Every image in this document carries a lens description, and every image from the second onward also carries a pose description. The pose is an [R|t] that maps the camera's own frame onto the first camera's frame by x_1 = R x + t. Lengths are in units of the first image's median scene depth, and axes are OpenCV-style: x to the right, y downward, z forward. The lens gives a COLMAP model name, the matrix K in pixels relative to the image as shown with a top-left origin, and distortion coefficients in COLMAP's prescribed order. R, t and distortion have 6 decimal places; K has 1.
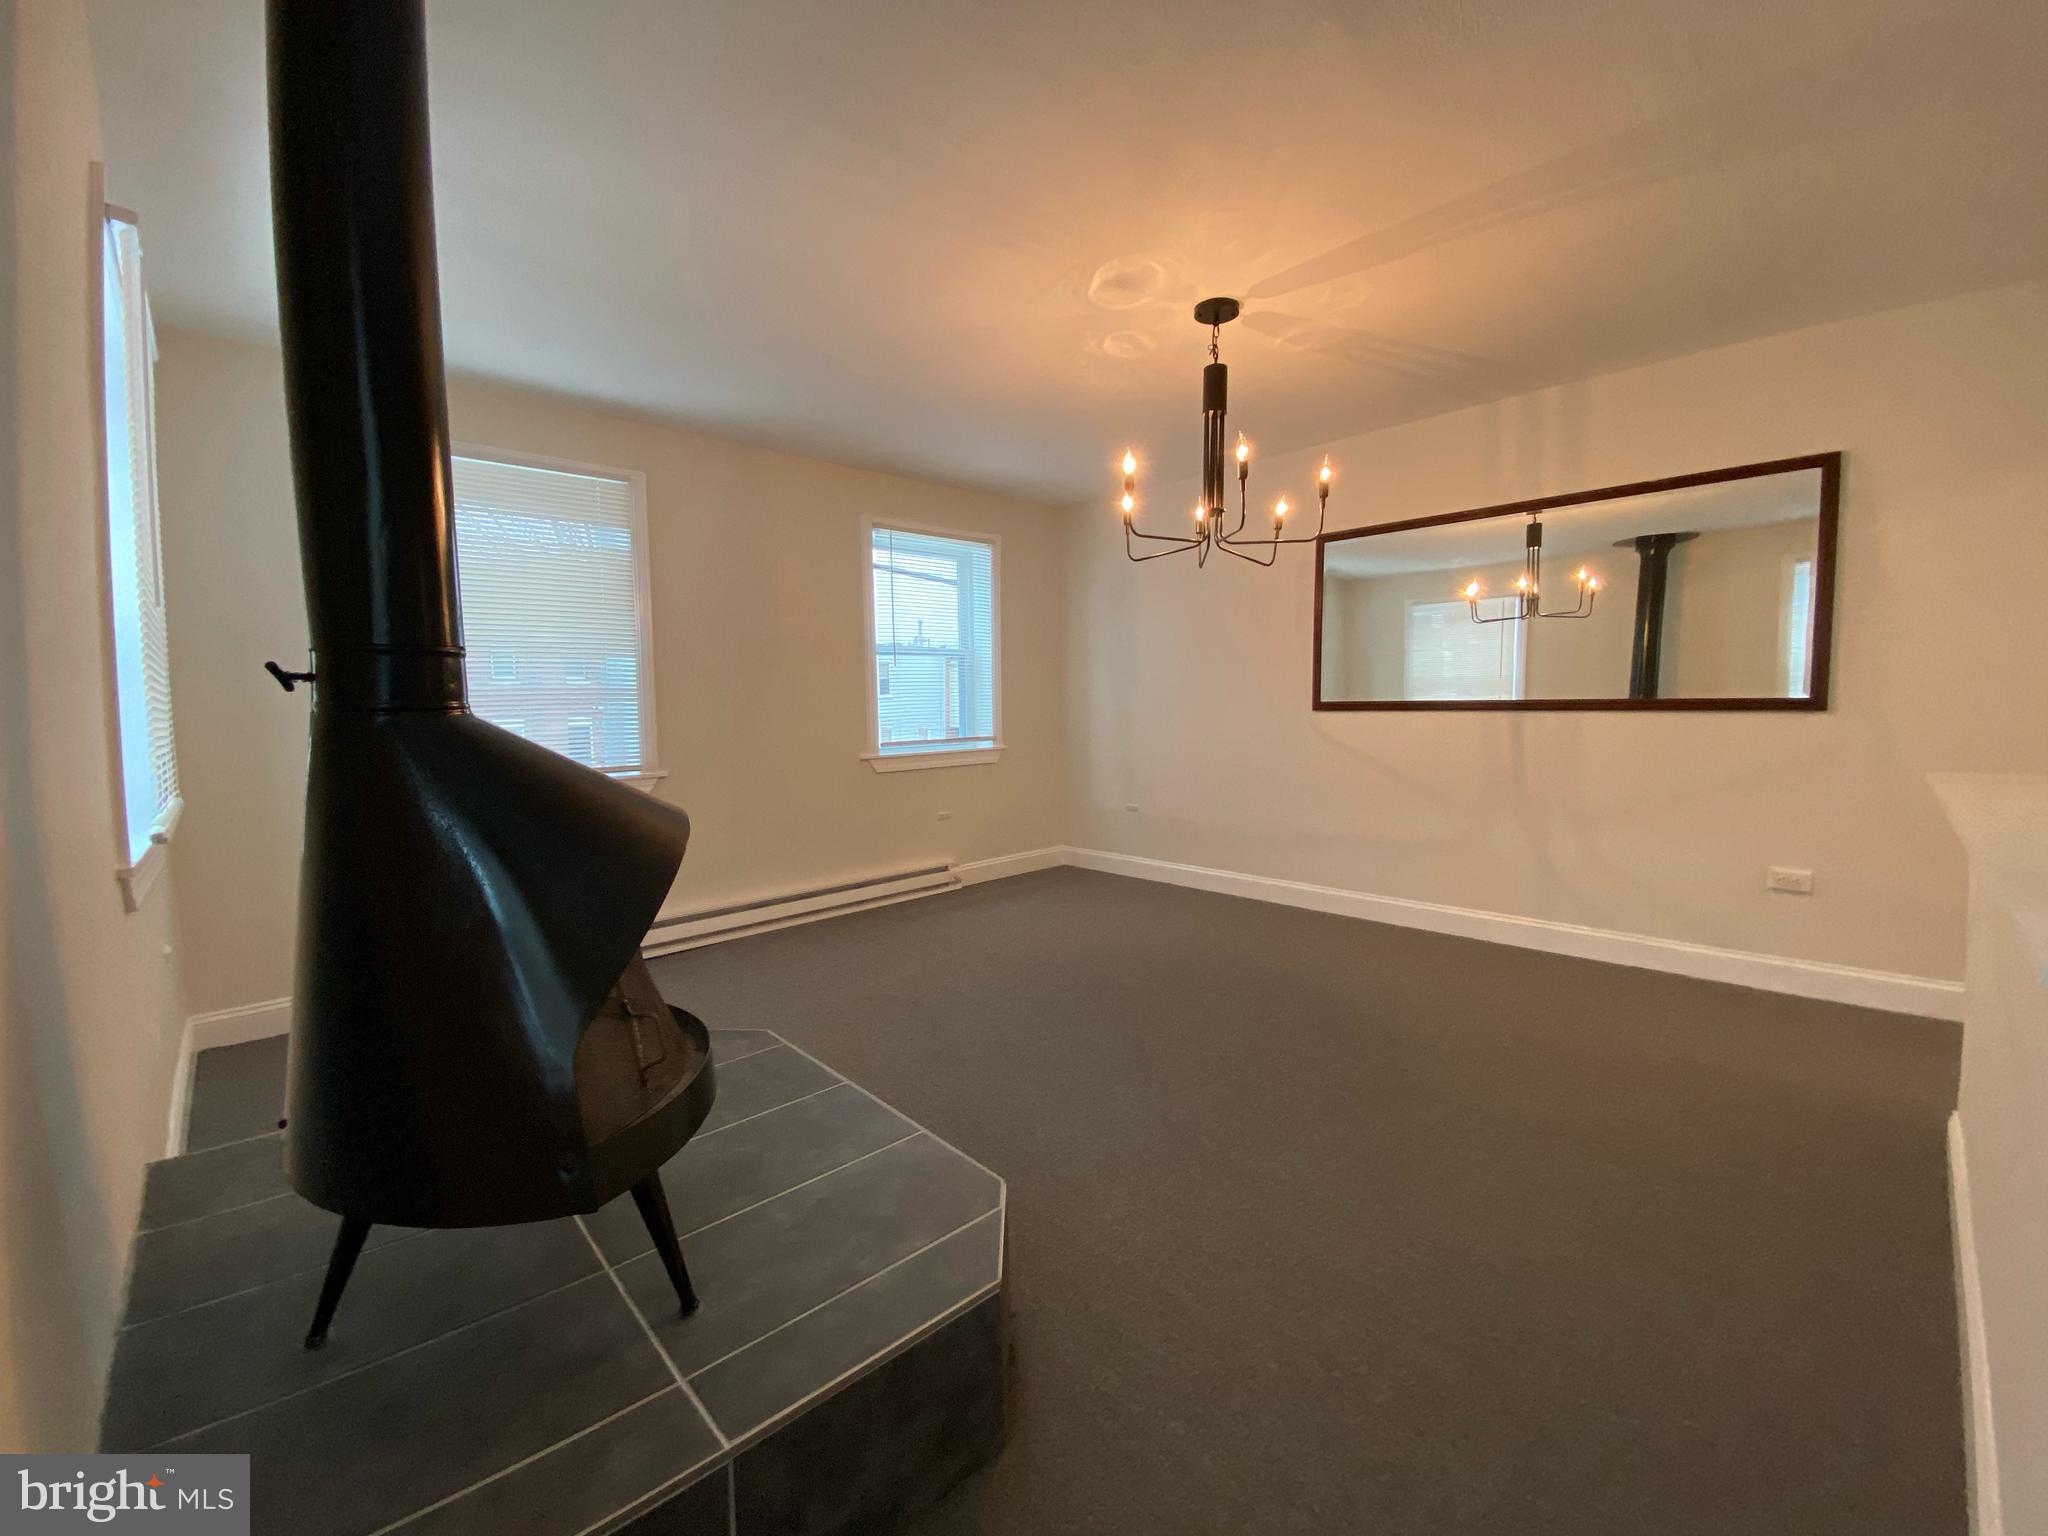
lens RADIAL K [[814.3, 0, 1016.4], [0, 814.3, 774.5], [0, 0, 1]] dist [0.000826, 0.000040]
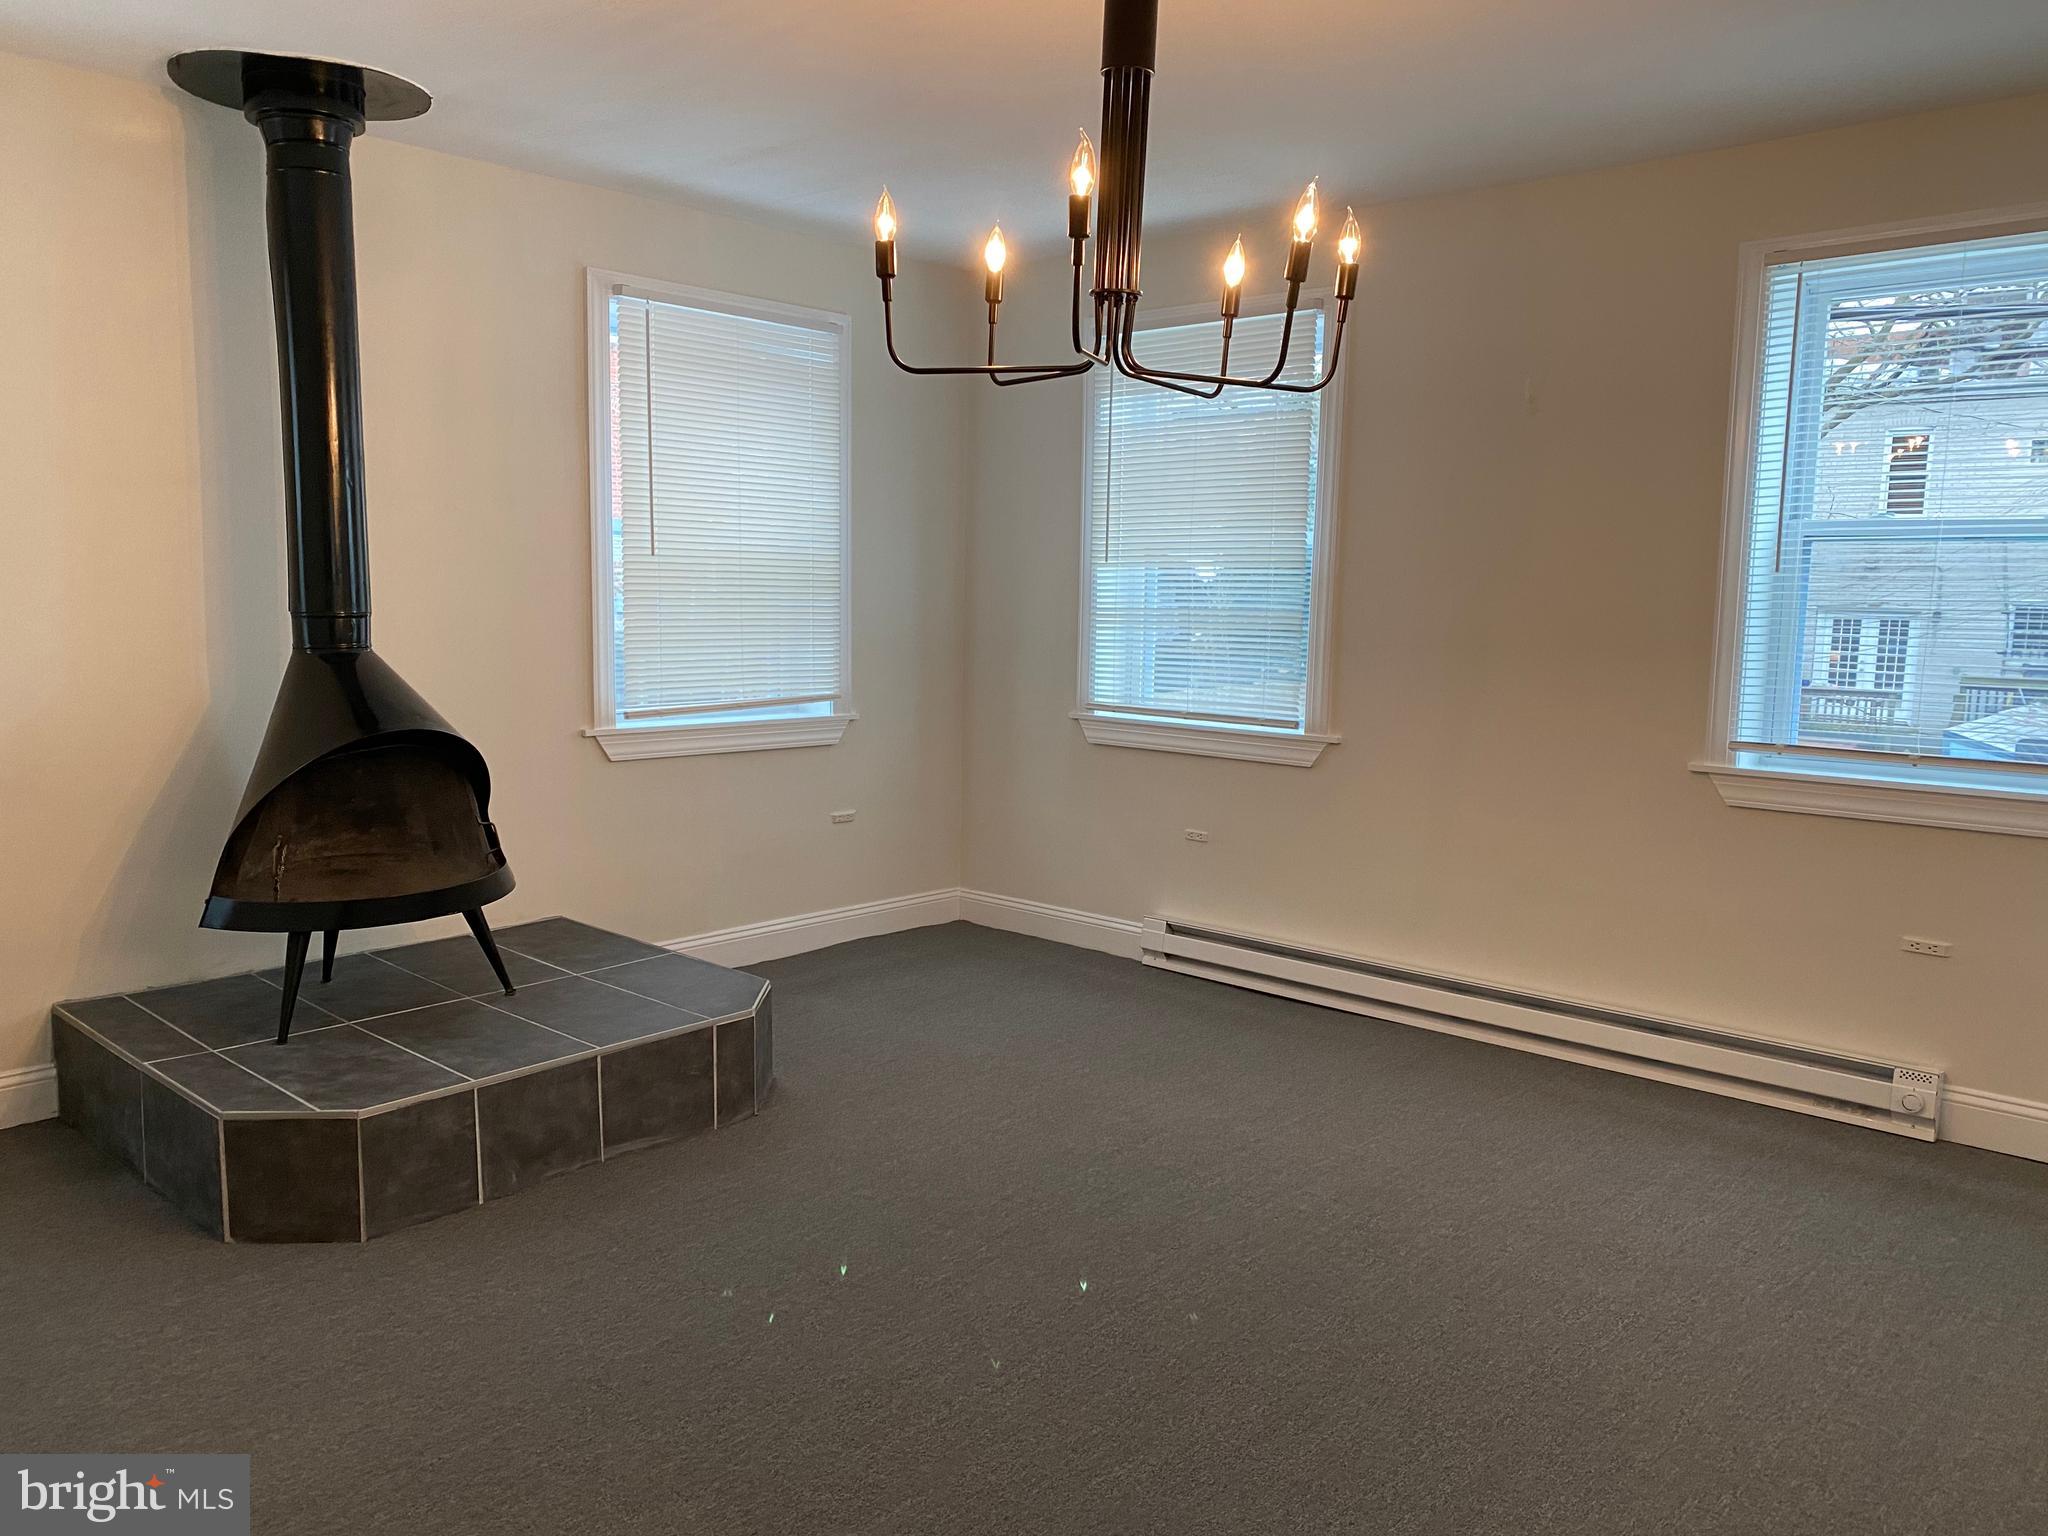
lens RADIAL K [[1548.1, 0, 1024.0], [0, 1548.1, 768.0], [0, 0, 1]] dist [-0.002033, -0.000069]
pose [[0.095712, 0.146855, -0.984517, 0.778853], [-0.102489, 0.985255, 0.137001, -0.122704], [0.990119, 0.087789, 0.109351, 0.615706]]
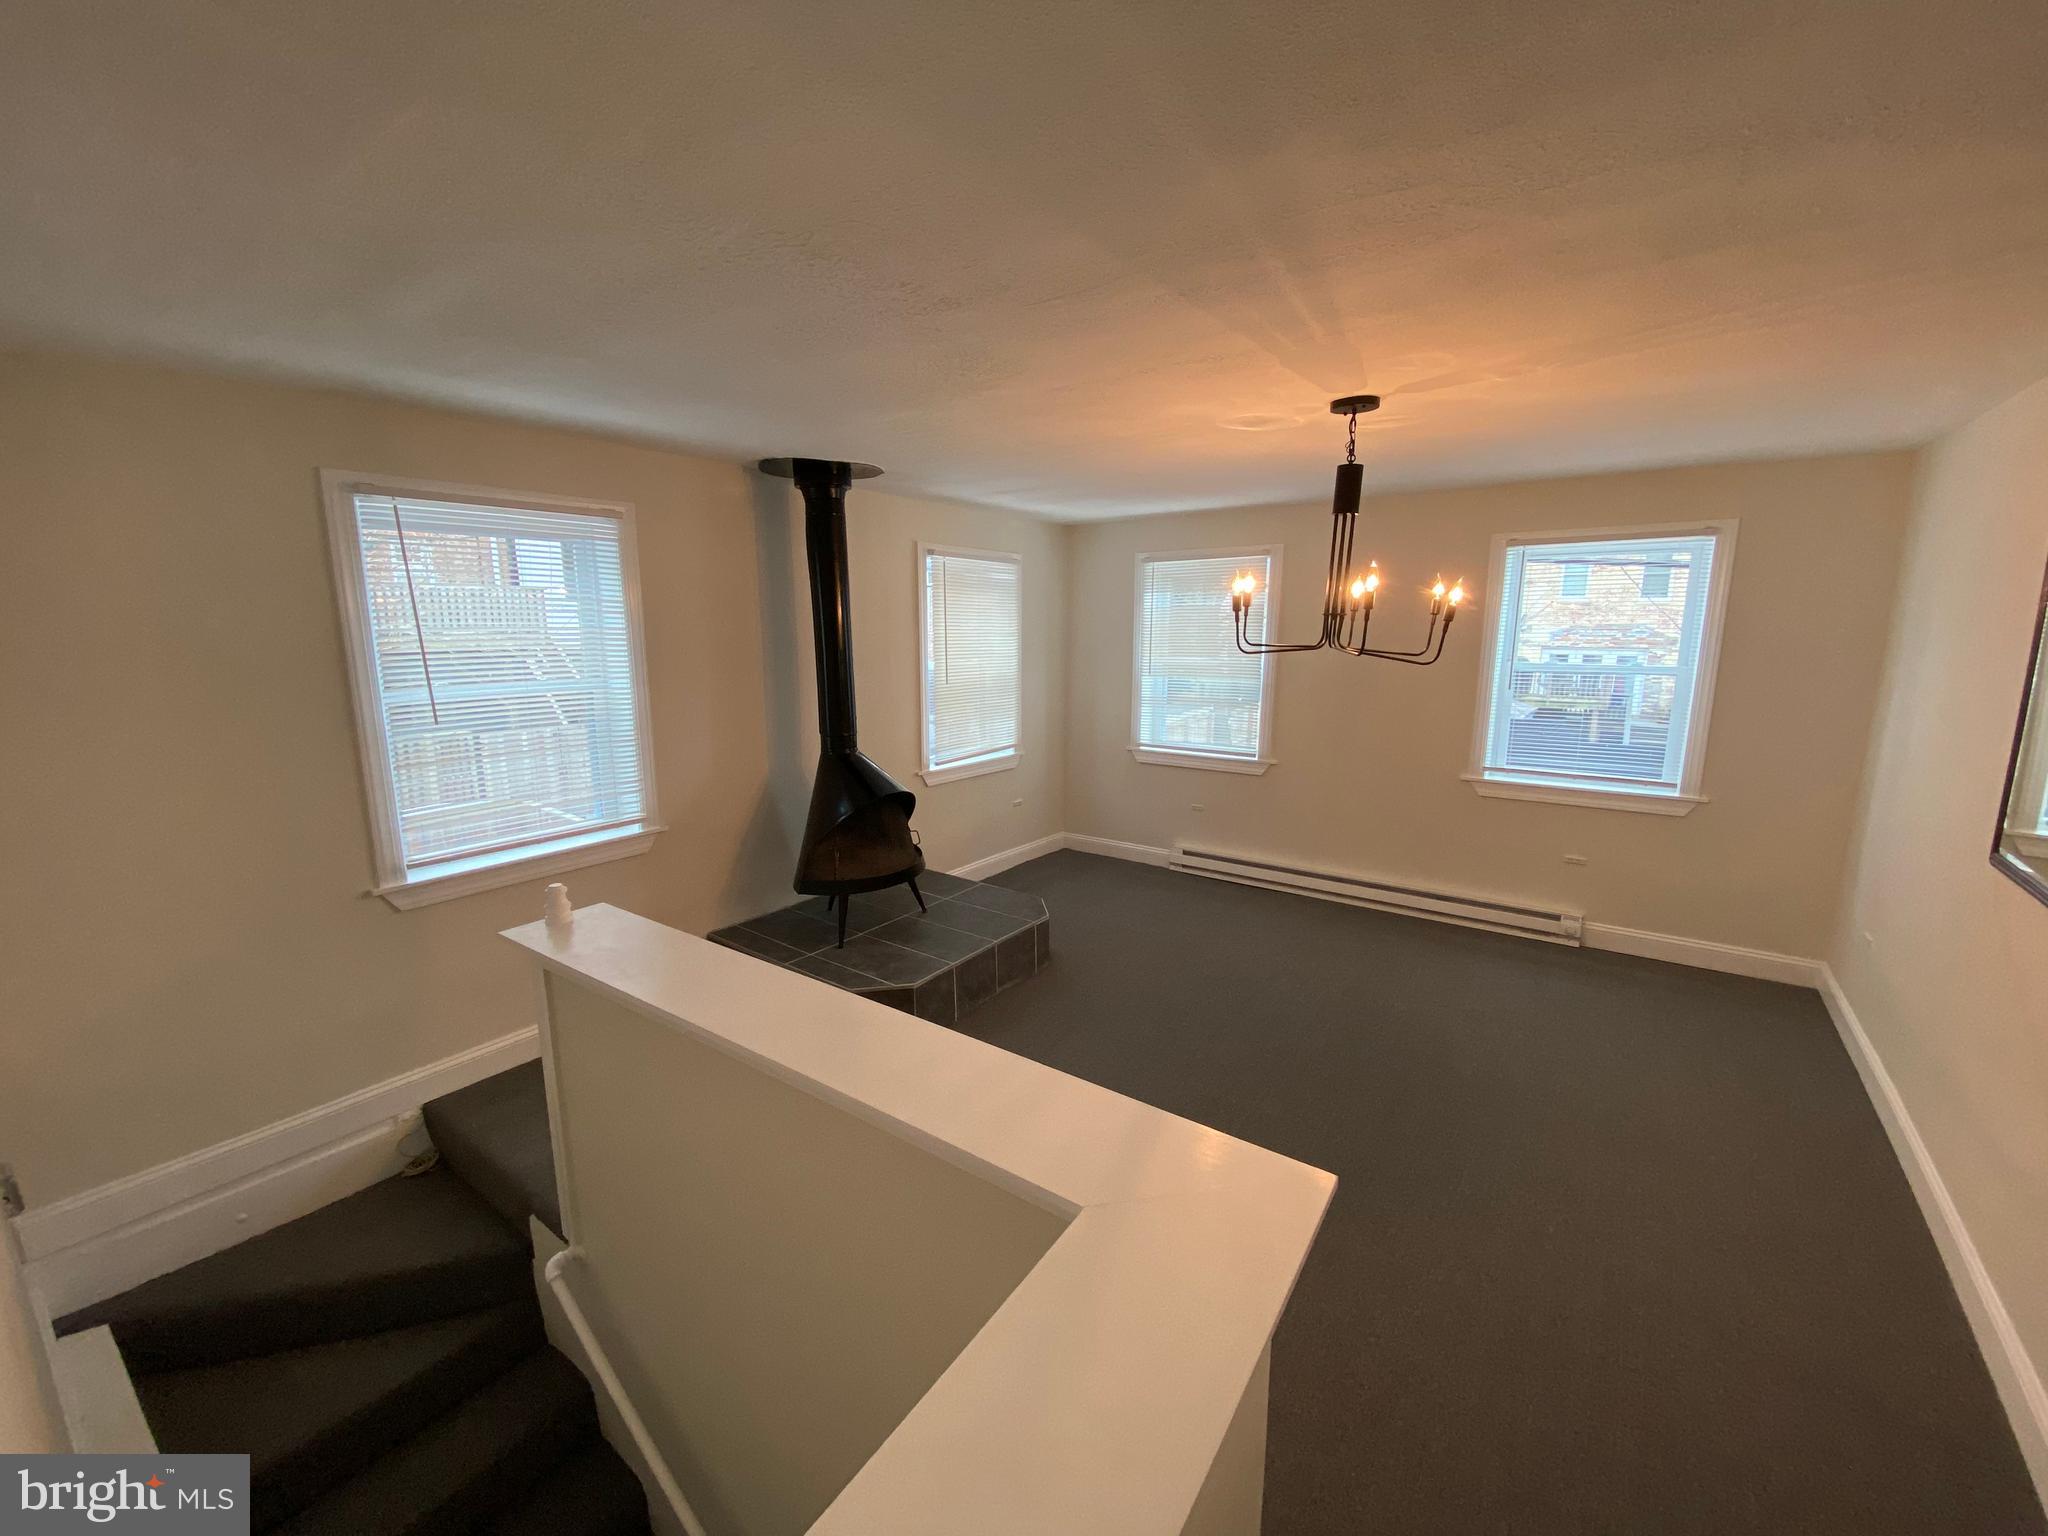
lens RADIAL K [[814.3, 0, 1016.4], [0, 814.3, 774.5], [0, 0, 1]] dist [0.000826, 0.000040]
pose [[0.188049, 0.197650, -0.962067, 0.809779], [-0.083239, 0.979225, 0.184905, -0.197922], [0.978626, 0.045310, 0.200594, 0.300364]]
